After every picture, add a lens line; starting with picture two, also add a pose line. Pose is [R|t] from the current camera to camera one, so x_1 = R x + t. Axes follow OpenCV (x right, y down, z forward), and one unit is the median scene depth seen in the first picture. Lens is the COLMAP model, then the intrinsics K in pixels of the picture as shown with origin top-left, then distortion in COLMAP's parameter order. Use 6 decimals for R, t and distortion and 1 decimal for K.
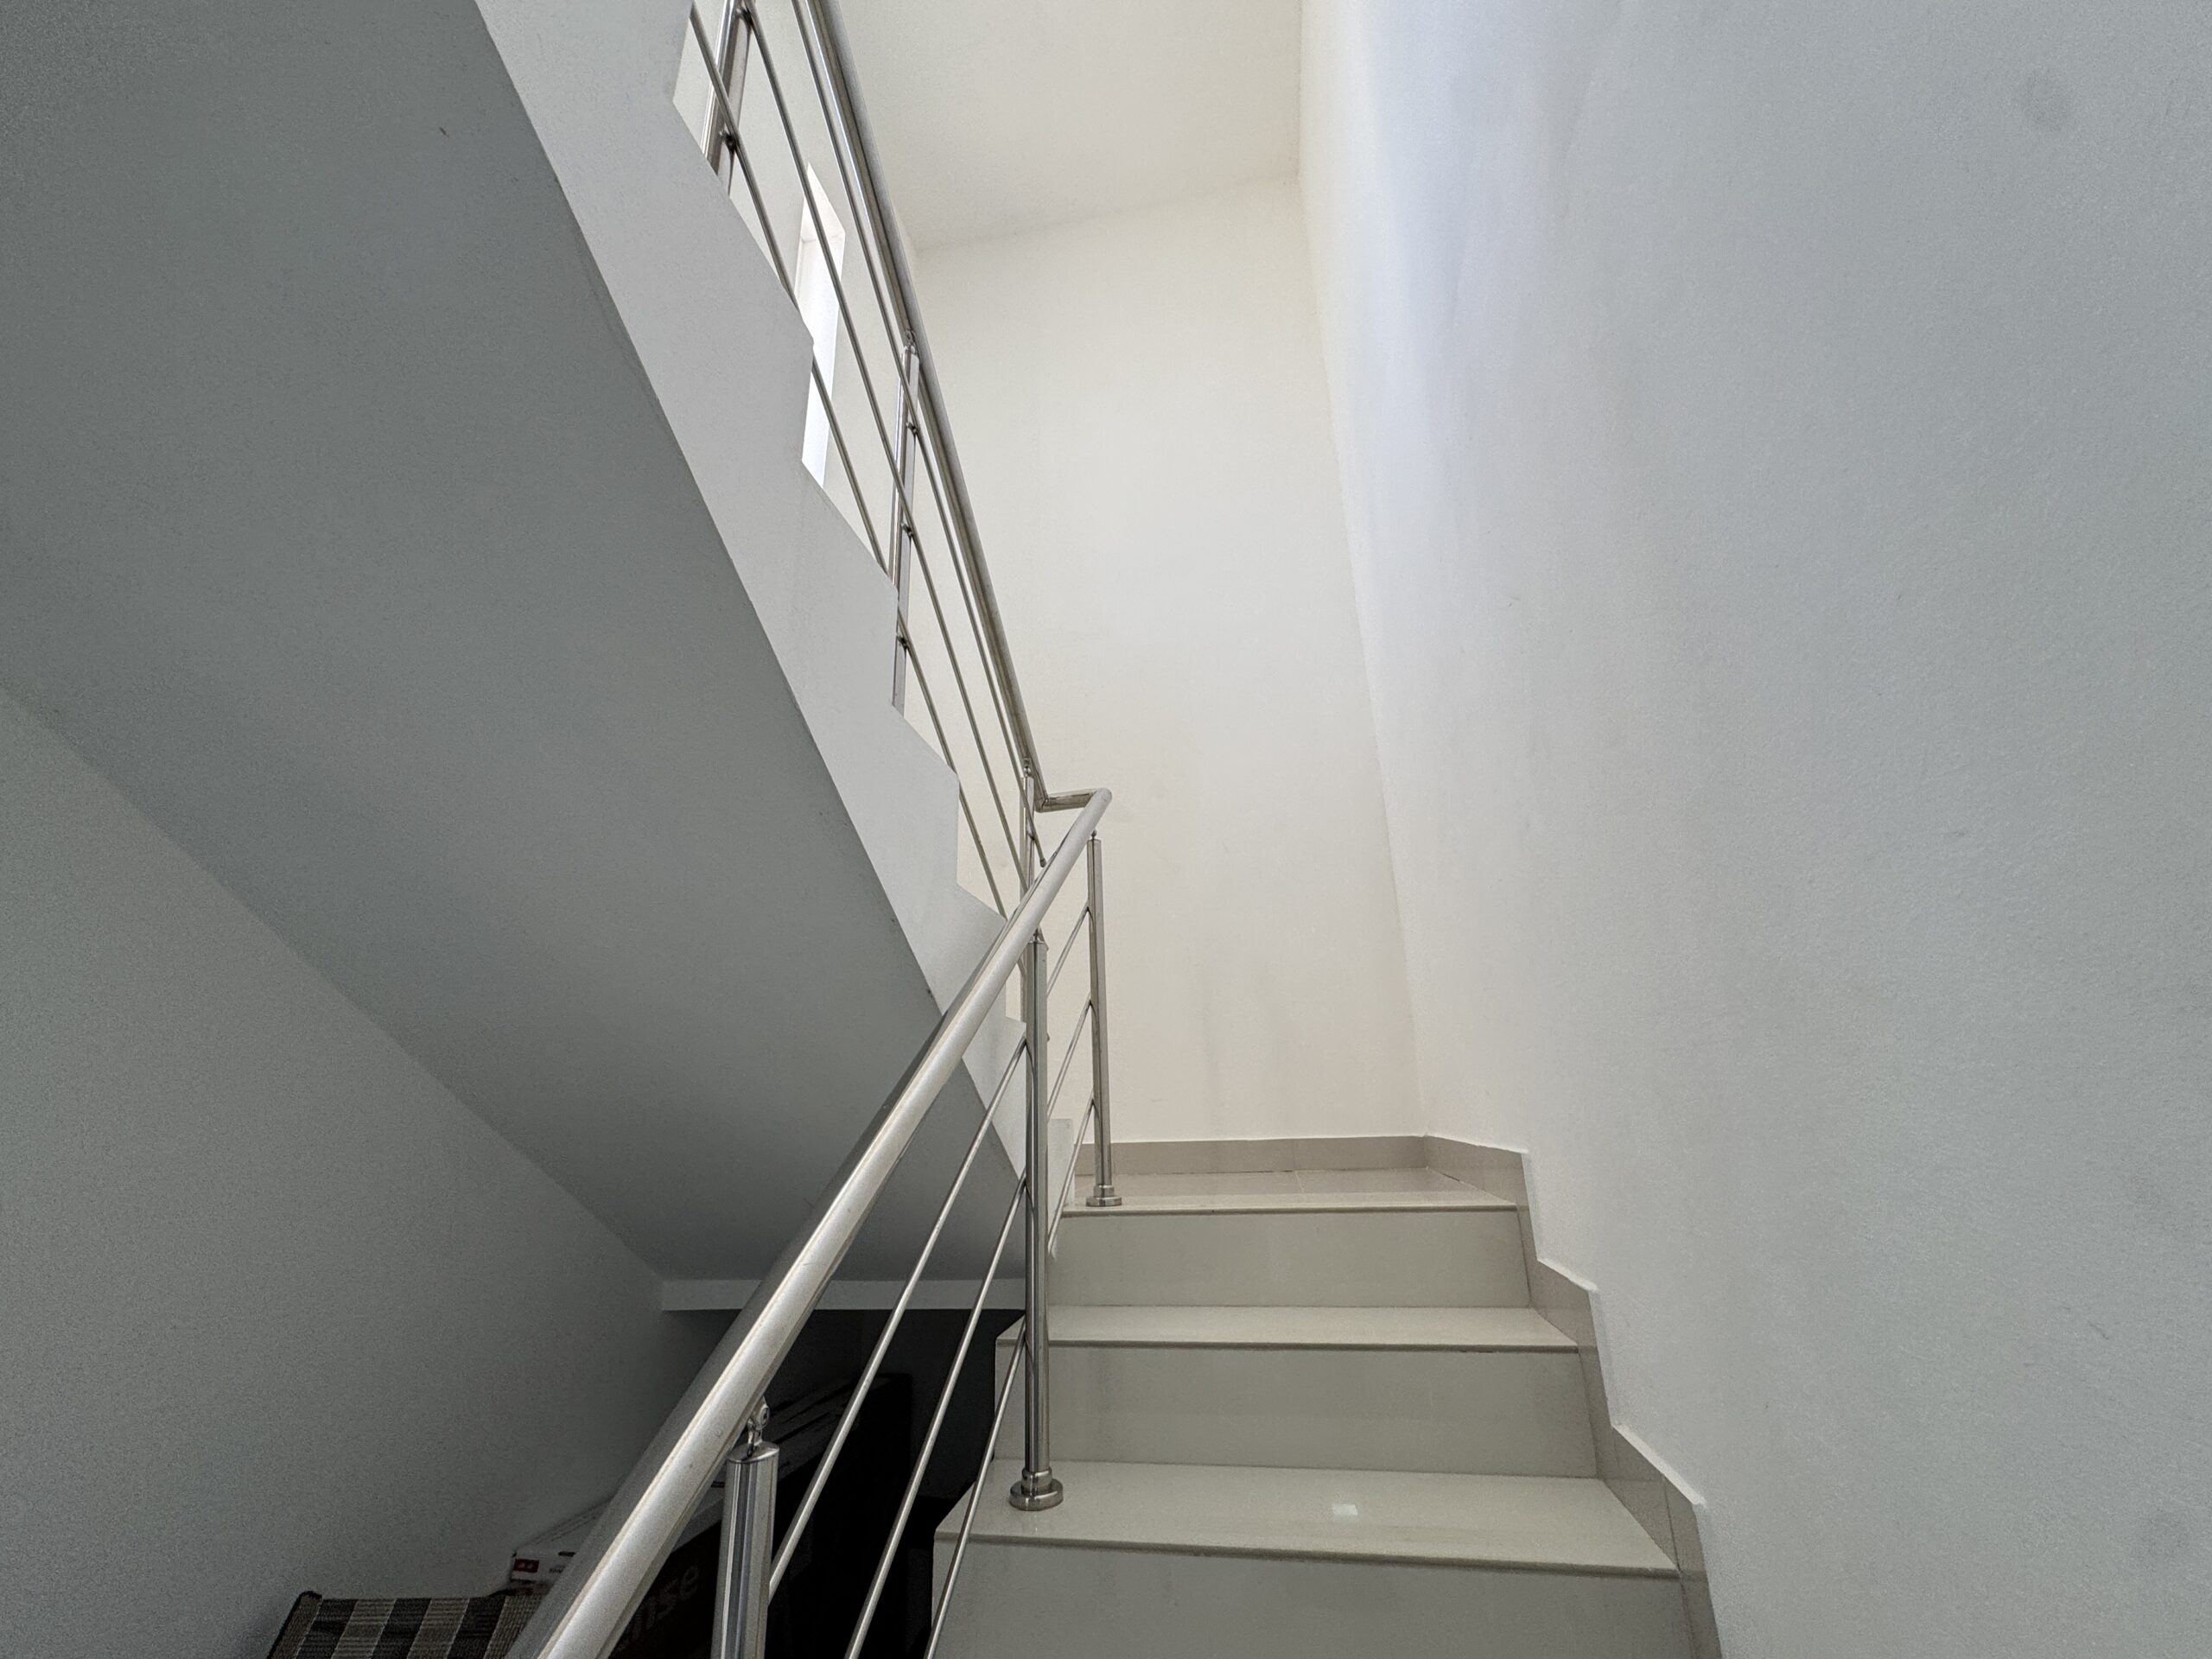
lens RADIAL K [[883.1, 0, 1108.1], [0, 883.1, 829.8], [0, 0, 1]] dist [-0.002524, 0.000398]
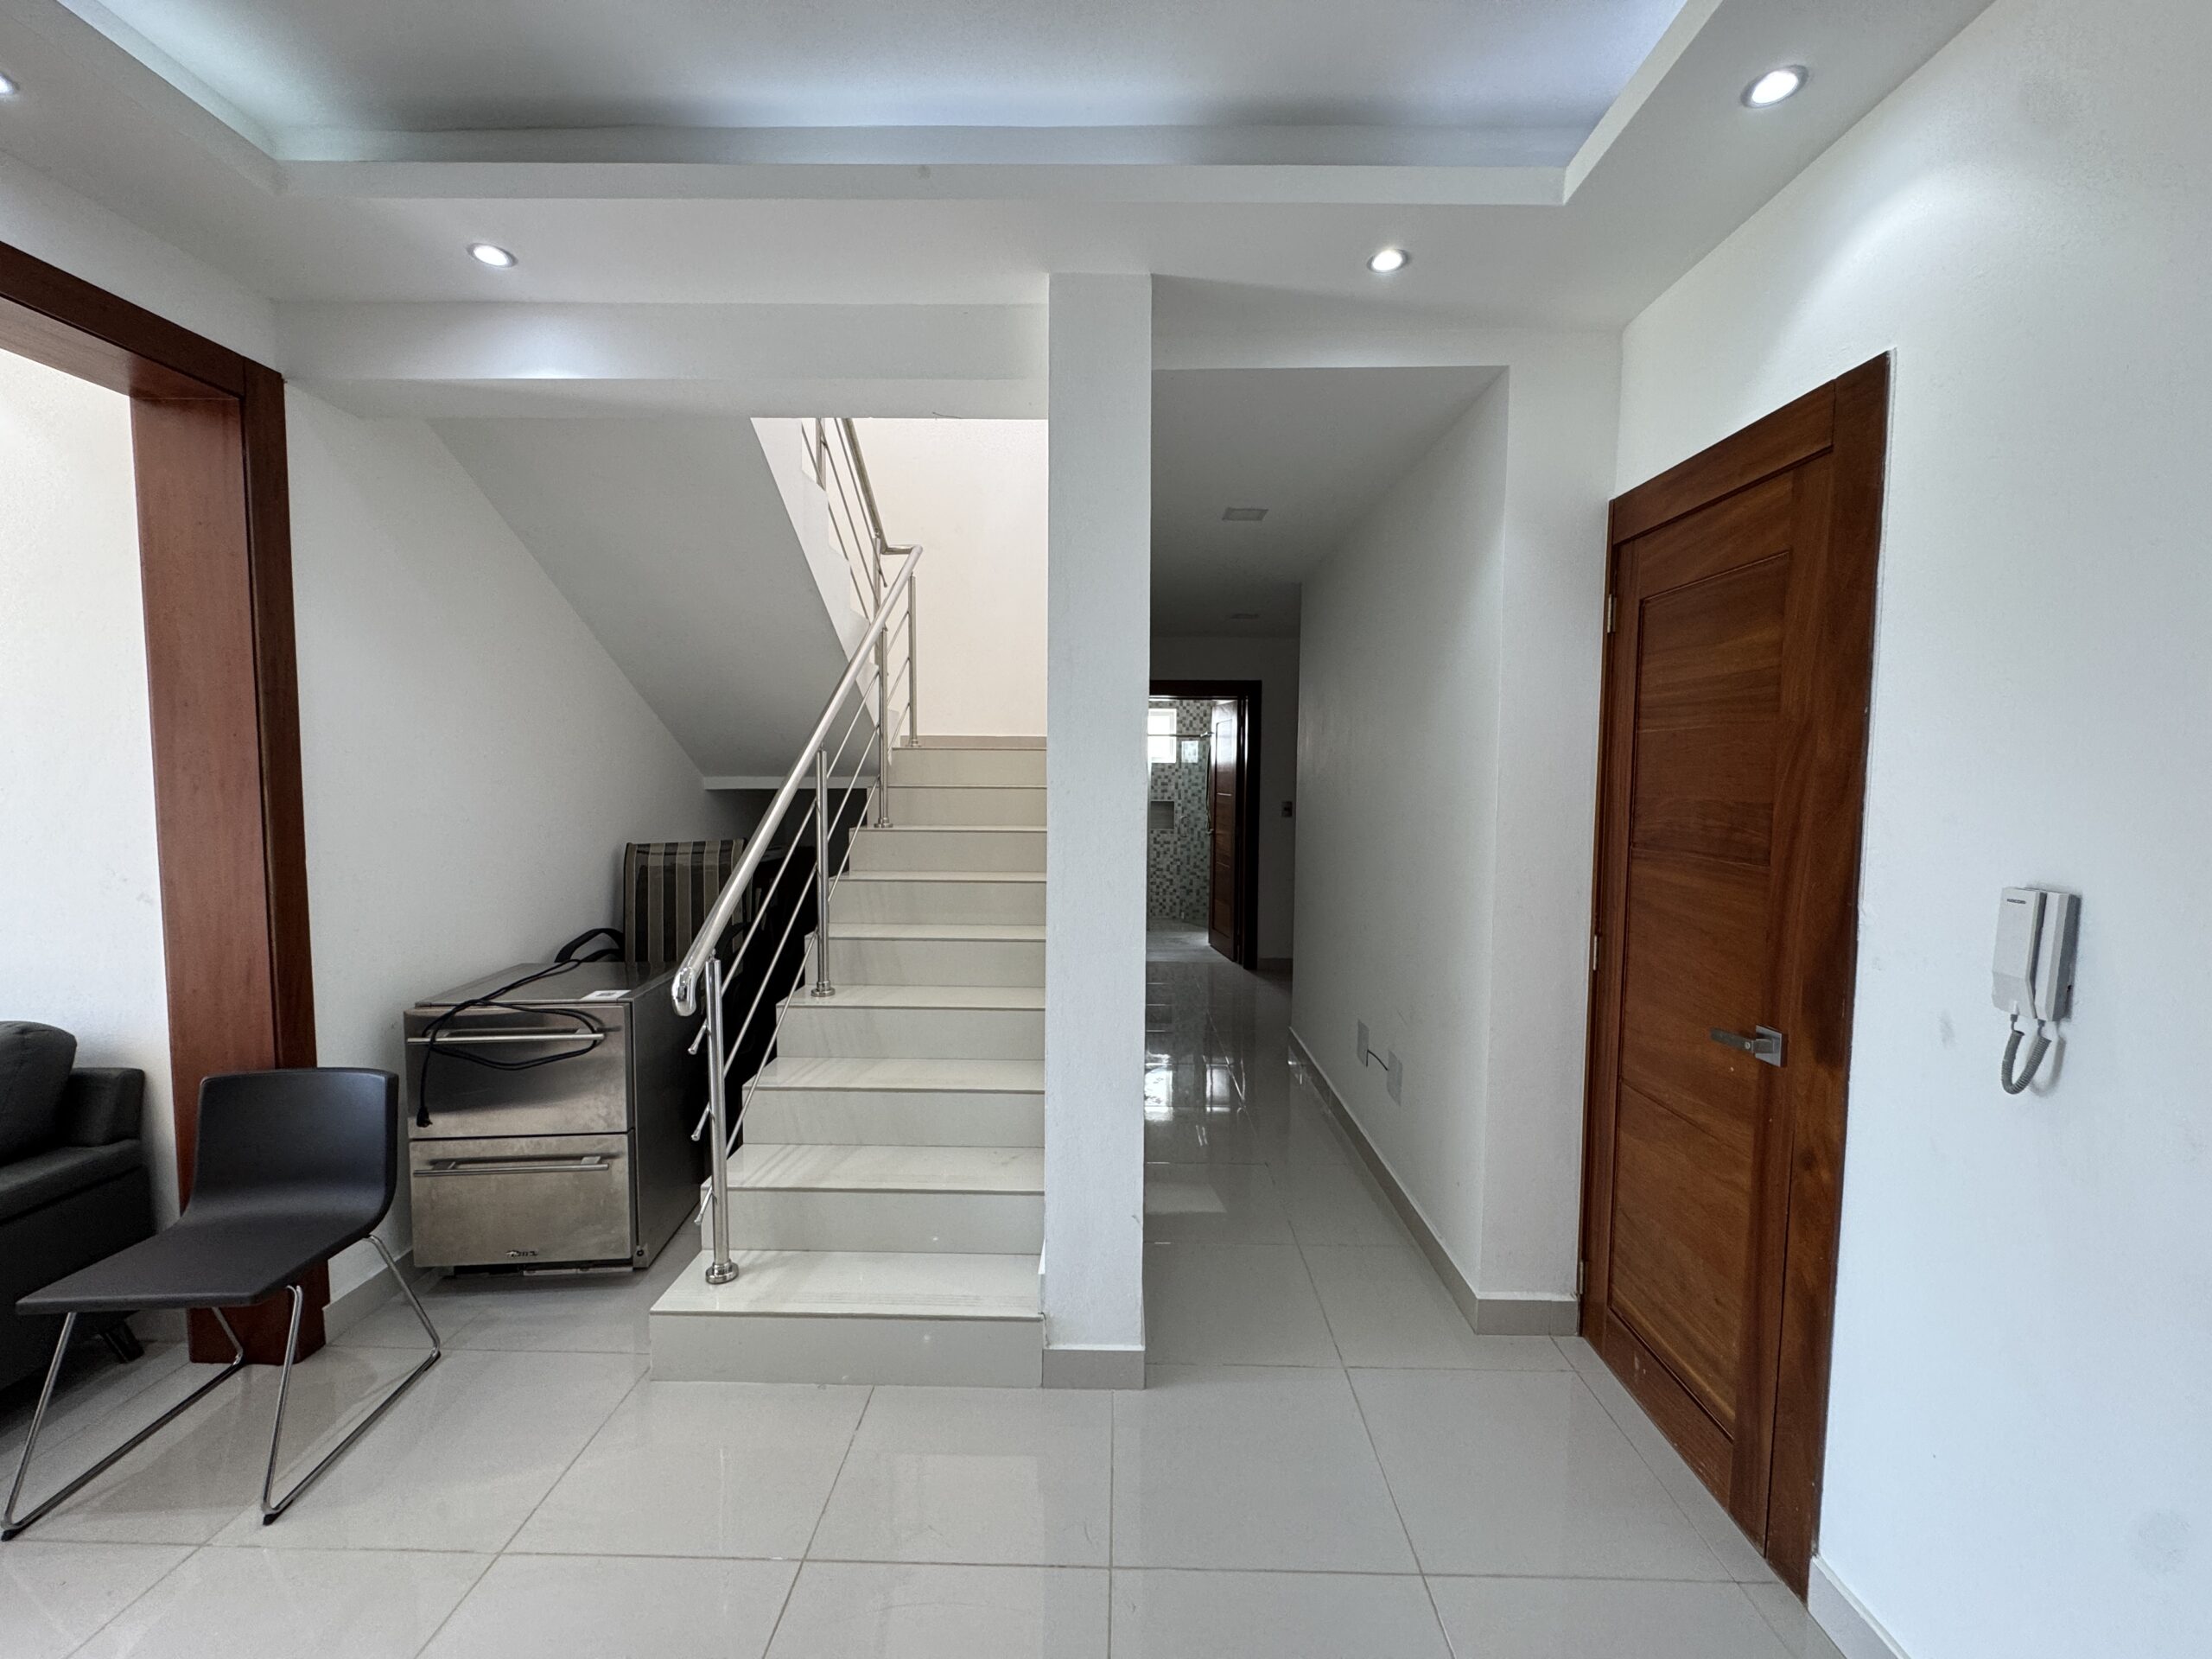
lens RADIAL K [[883.1, 0, 1108.1], [0, 883.1, 829.8], [0, 0, 1]] dist [-0.002524, 0.000398]
pose [[0.982496, 0.029669, 0.183904, 0.078810], [-0.098893, 0.919703, 0.379955, -0.297750], [-0.157864, -0.391491, 0.906539, -1.238171]]
